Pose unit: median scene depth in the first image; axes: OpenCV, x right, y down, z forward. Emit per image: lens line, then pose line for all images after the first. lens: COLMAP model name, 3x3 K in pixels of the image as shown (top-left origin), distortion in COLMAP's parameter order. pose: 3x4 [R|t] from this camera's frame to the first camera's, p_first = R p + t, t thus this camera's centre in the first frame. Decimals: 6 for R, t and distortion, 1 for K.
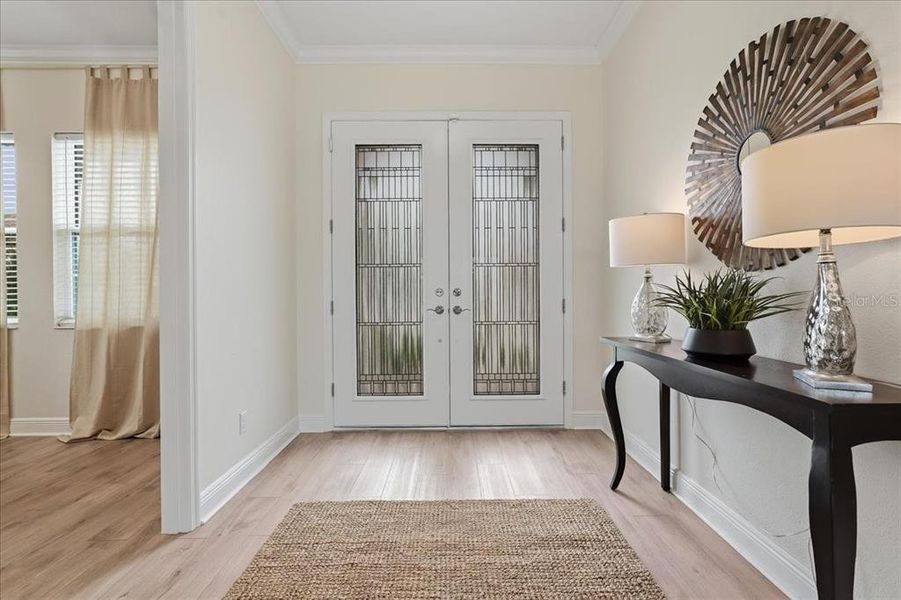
lens RADIAL K [[409.8, 0, 453.1], [0, 409.8, 297.5], [0, 0, 1]] dist [-0.000194, 0.000561]
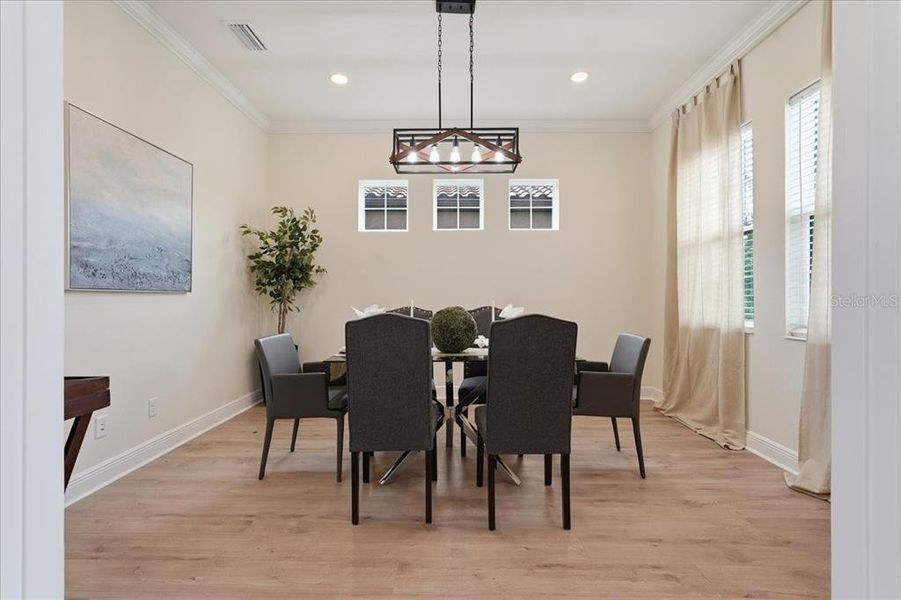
lens RADIAL K [[398.2, 0, 447.2], [0, 398.2, 297.5], [0, 0, 1]] dist [-0.002425, -0.000058]
pose [[-0.029919, 0.002778, -0.999548, -0.162997], [-0.005351, 0.999981, 0.002939, -0.003396], [0.999538, 0.005436, -0.029904, 0.350899]]
